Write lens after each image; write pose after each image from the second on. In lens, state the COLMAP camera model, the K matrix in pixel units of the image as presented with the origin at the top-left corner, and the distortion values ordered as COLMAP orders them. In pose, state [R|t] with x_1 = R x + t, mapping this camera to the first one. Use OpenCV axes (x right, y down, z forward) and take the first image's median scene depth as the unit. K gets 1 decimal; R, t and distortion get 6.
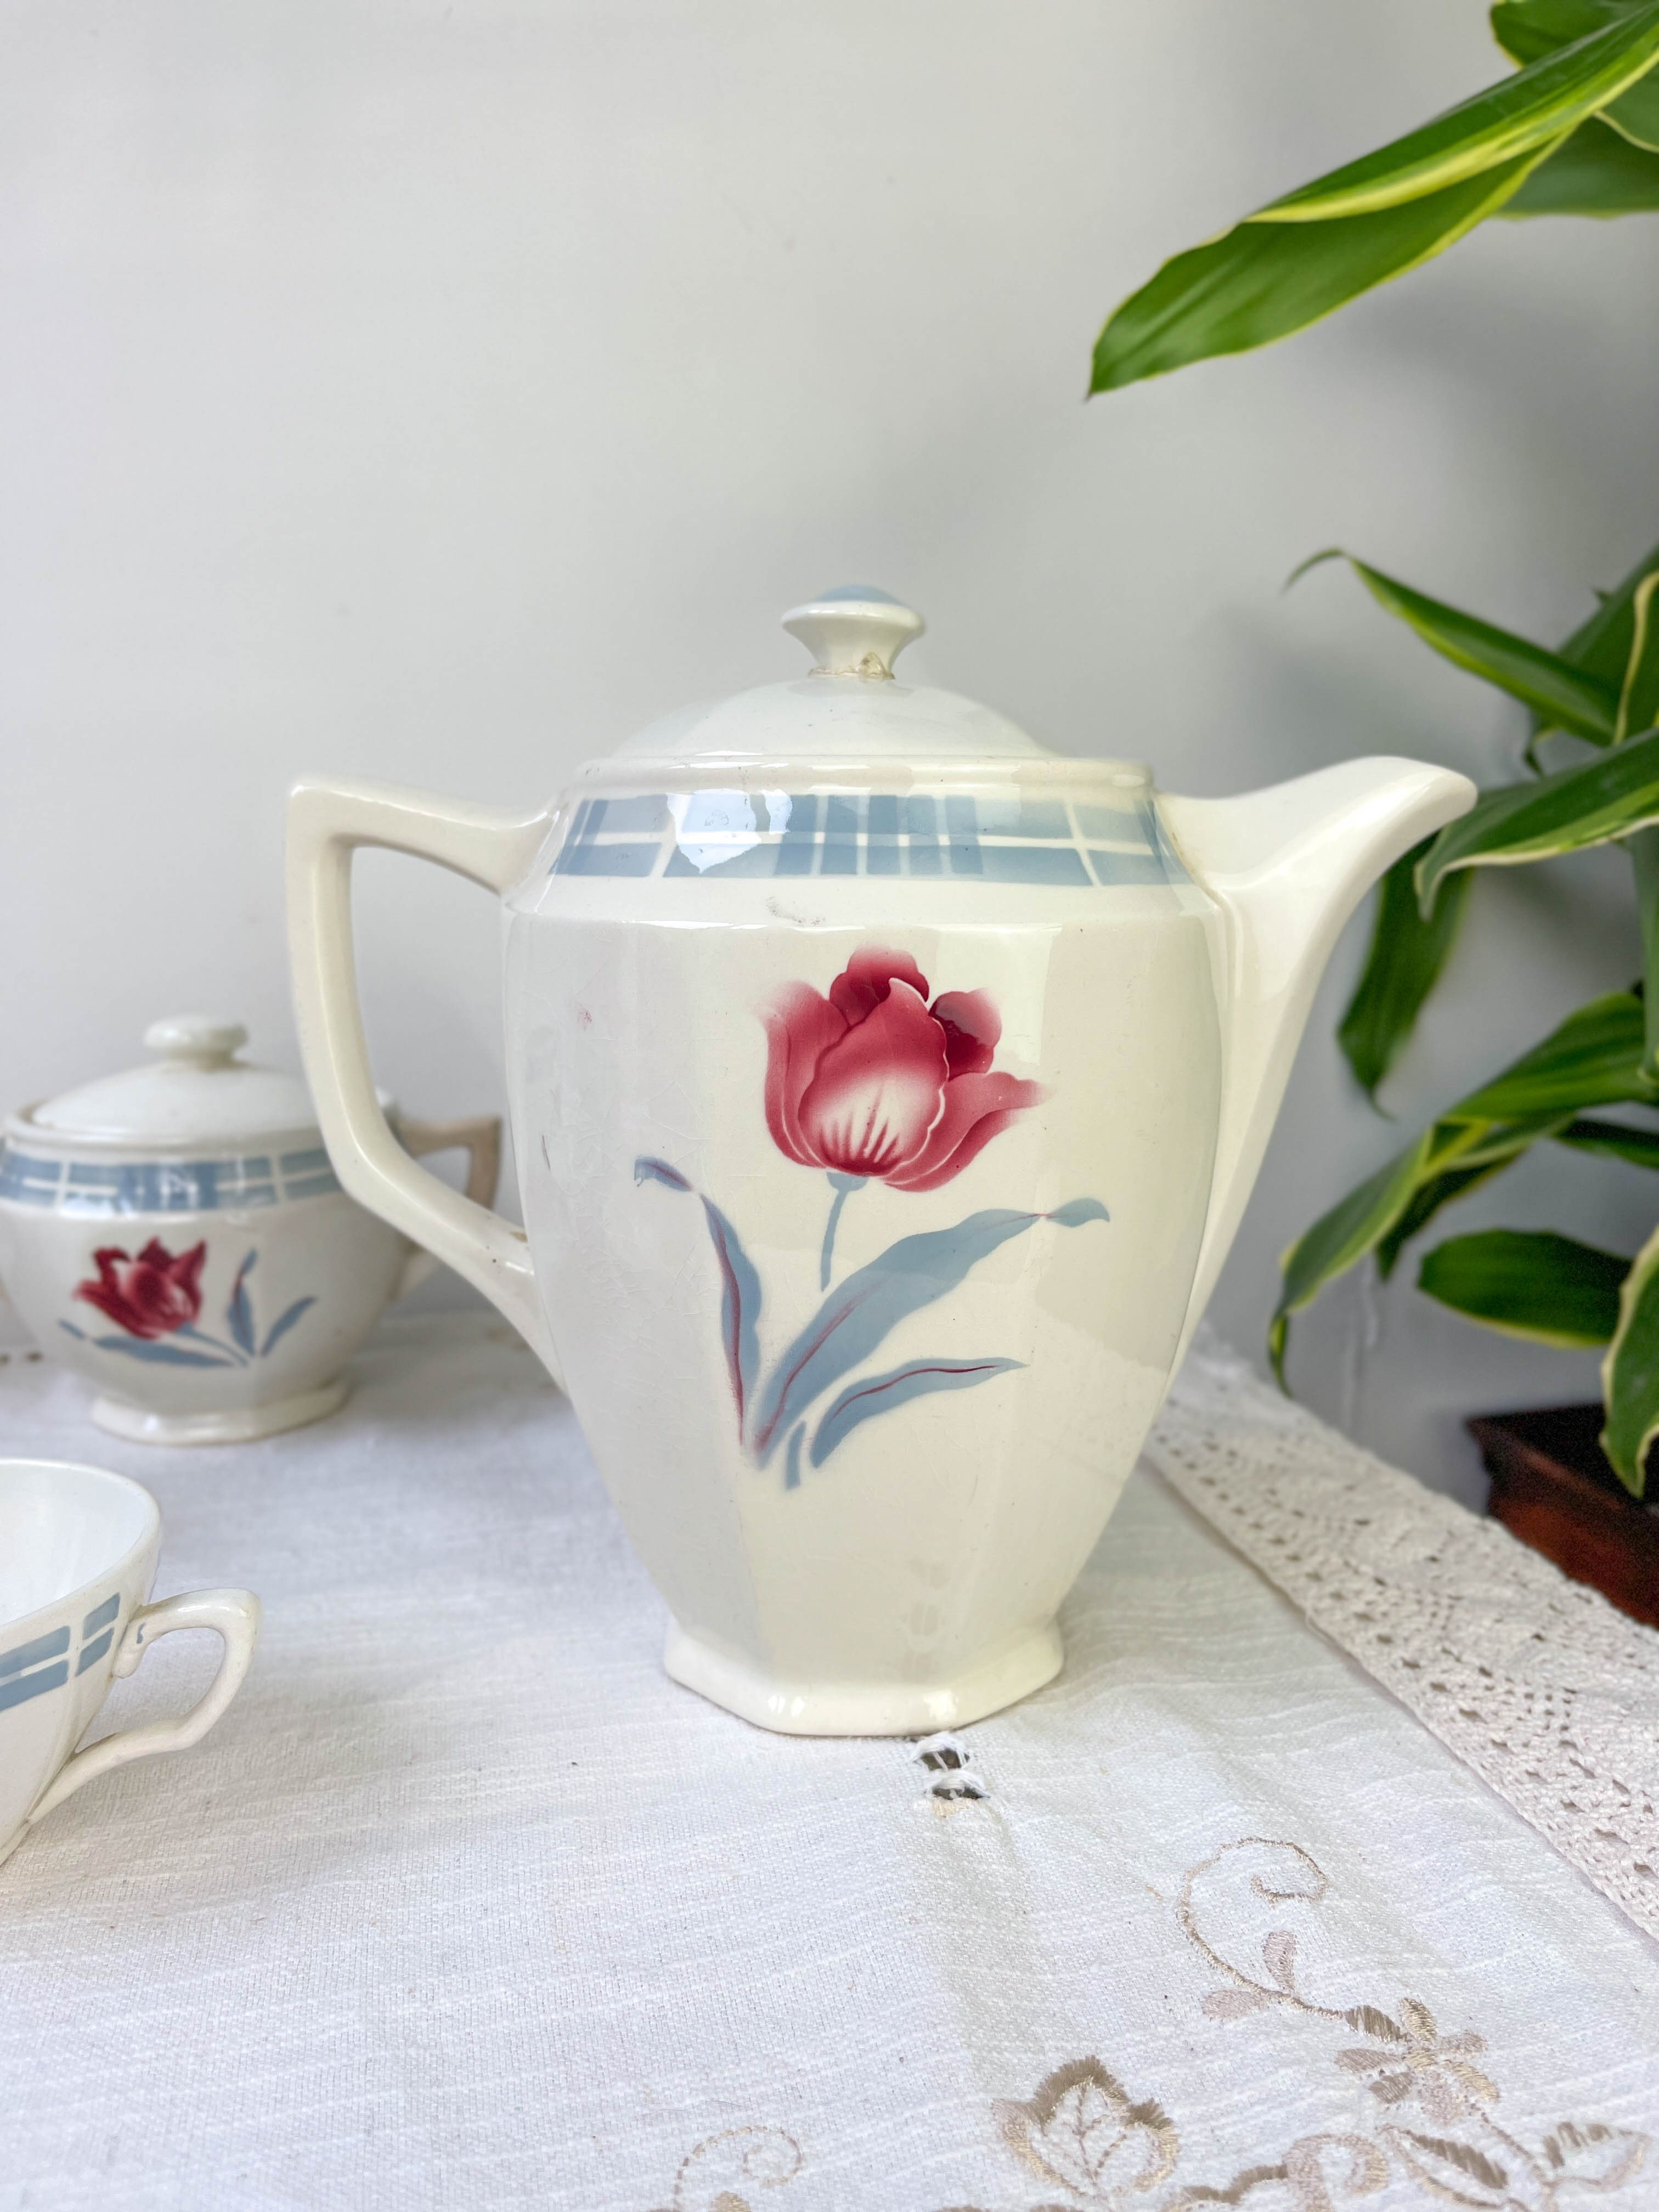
lens RADIAL K [[1660.3, 0, 825.6], [0, 1660.3, 1125.6], [0, 0, 1]] dist [0.056117, -0.097352]
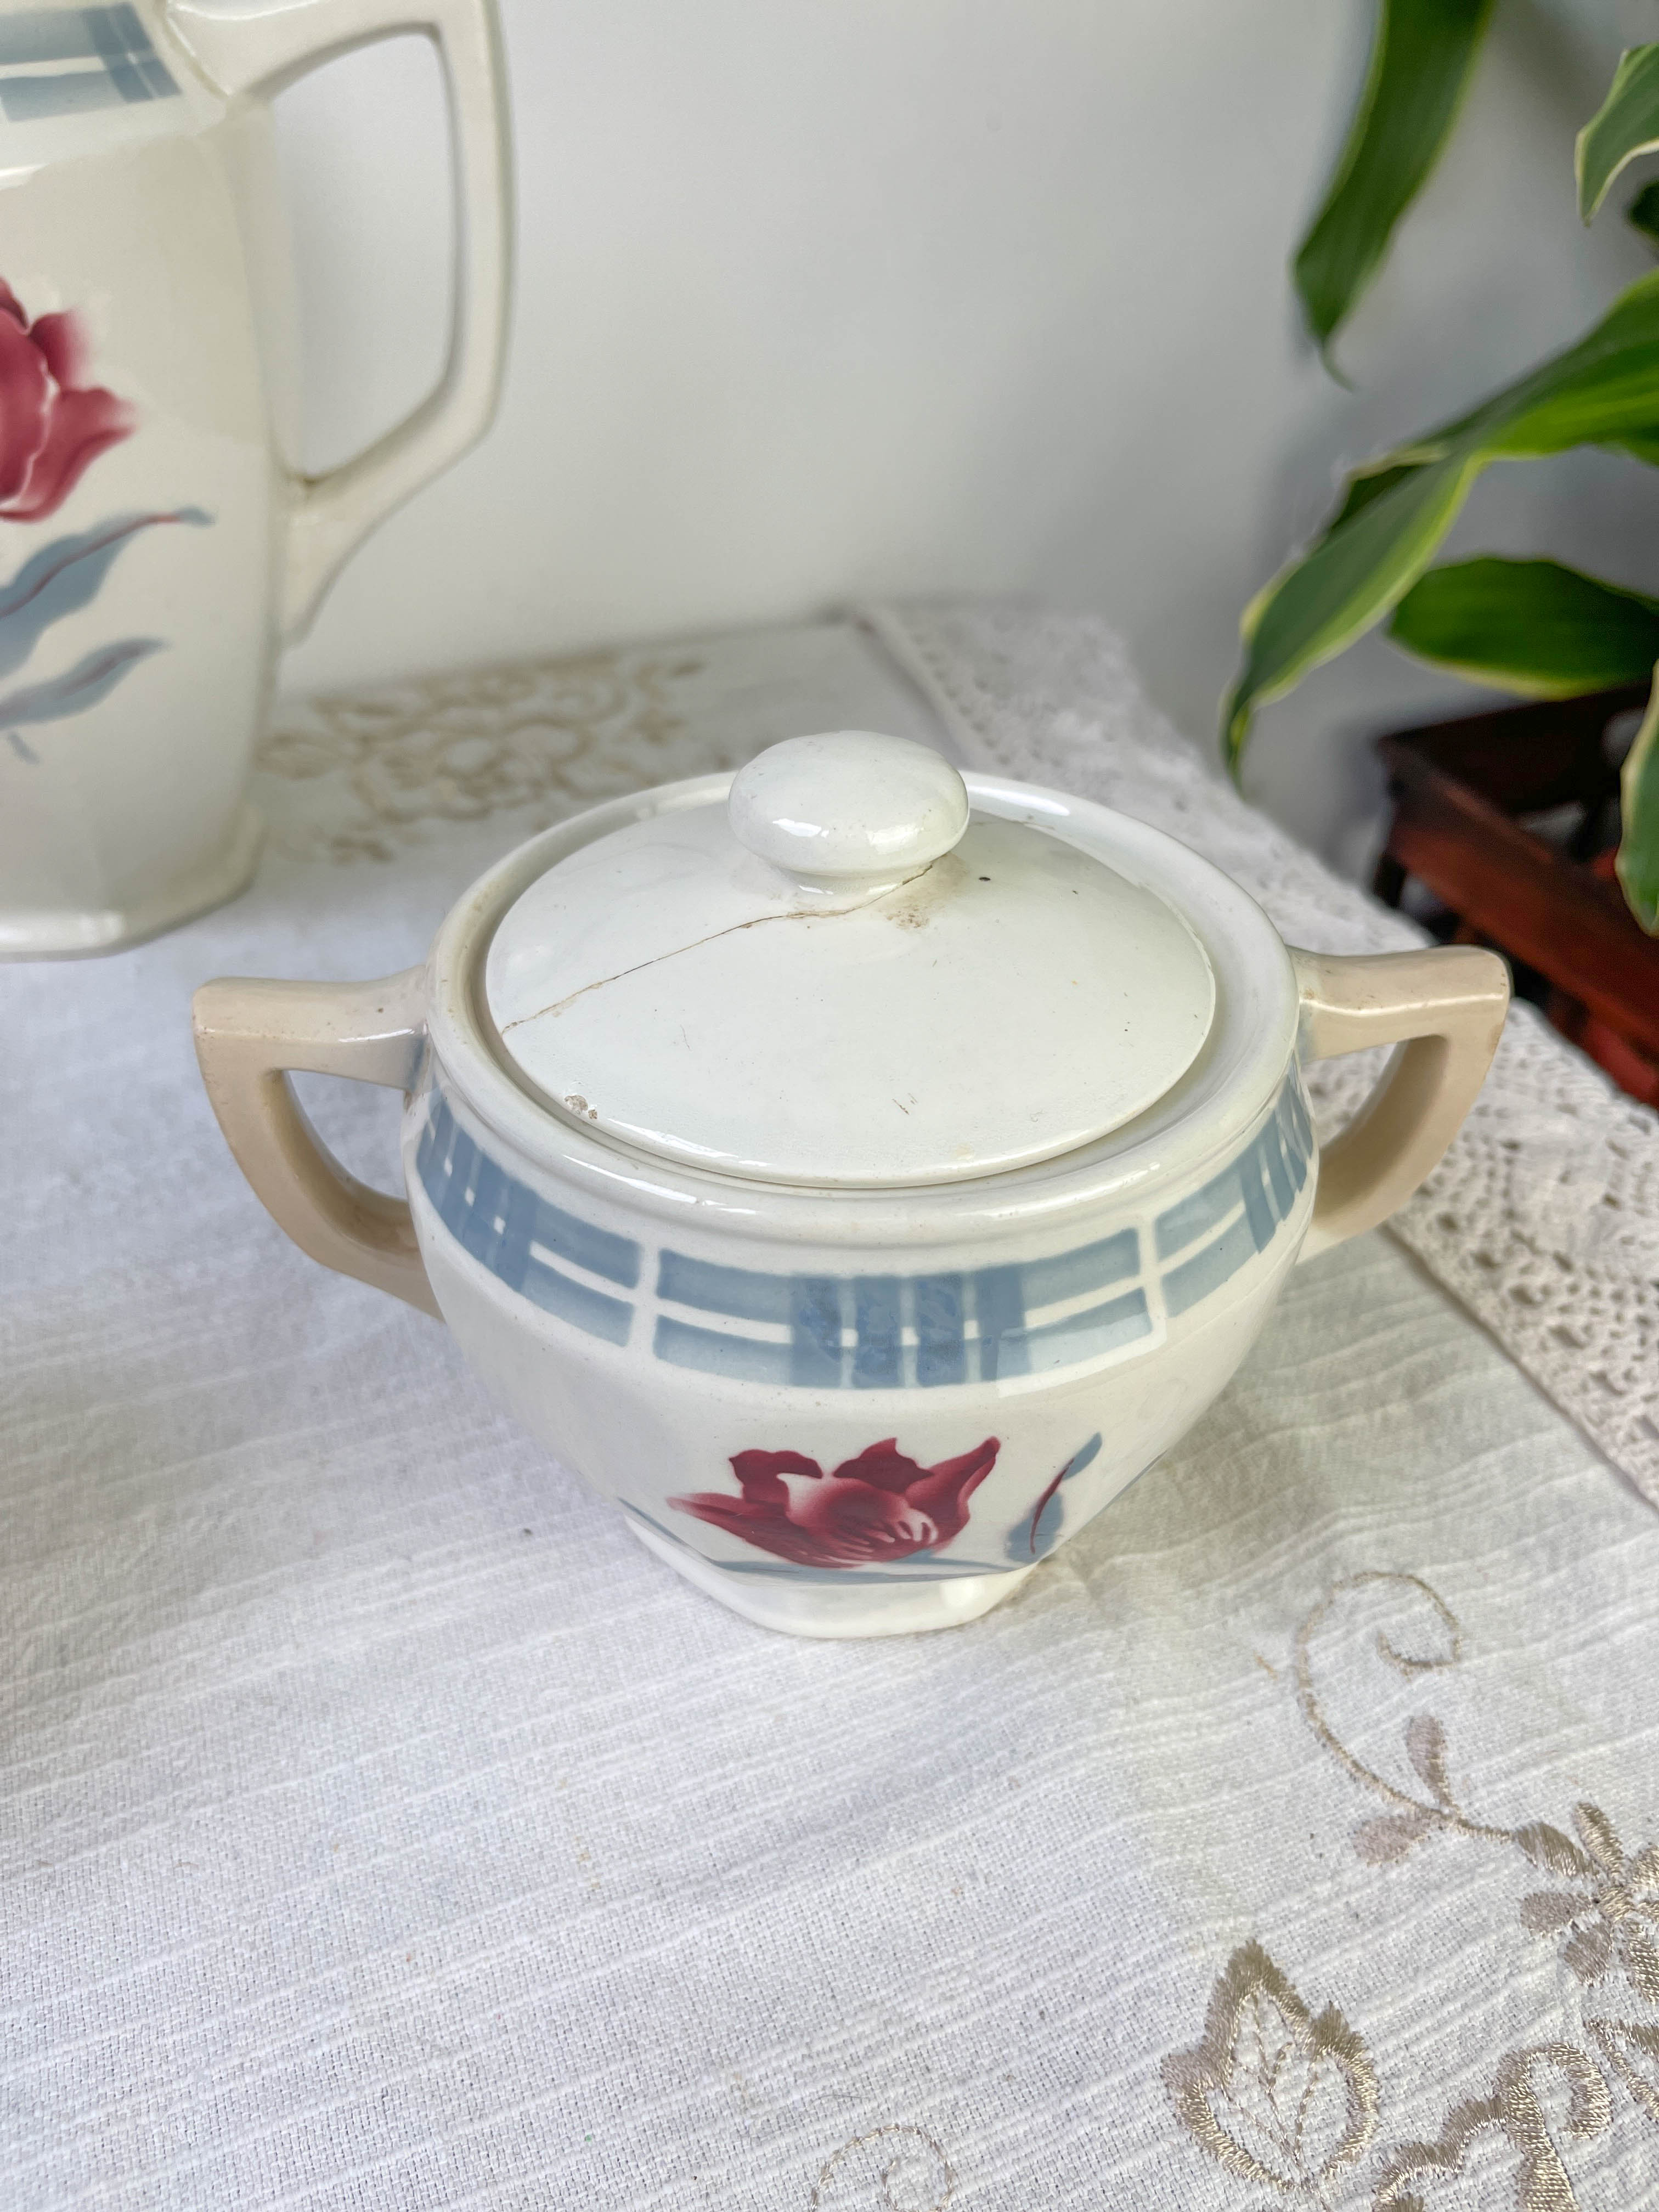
lens RADIAL K [[1660.3, 0, 825.6], [0, 1660.3, 1125.6], [0, 0, 1]] dist [0.056117, -0.097352]
pose [[0.987255, -0.084799, 0.134674, -0.110807], [0.009621, 0.876475, 0.481351, -0.184964], [-0.158856, -0.473920, 0.866120, 0.409966]]
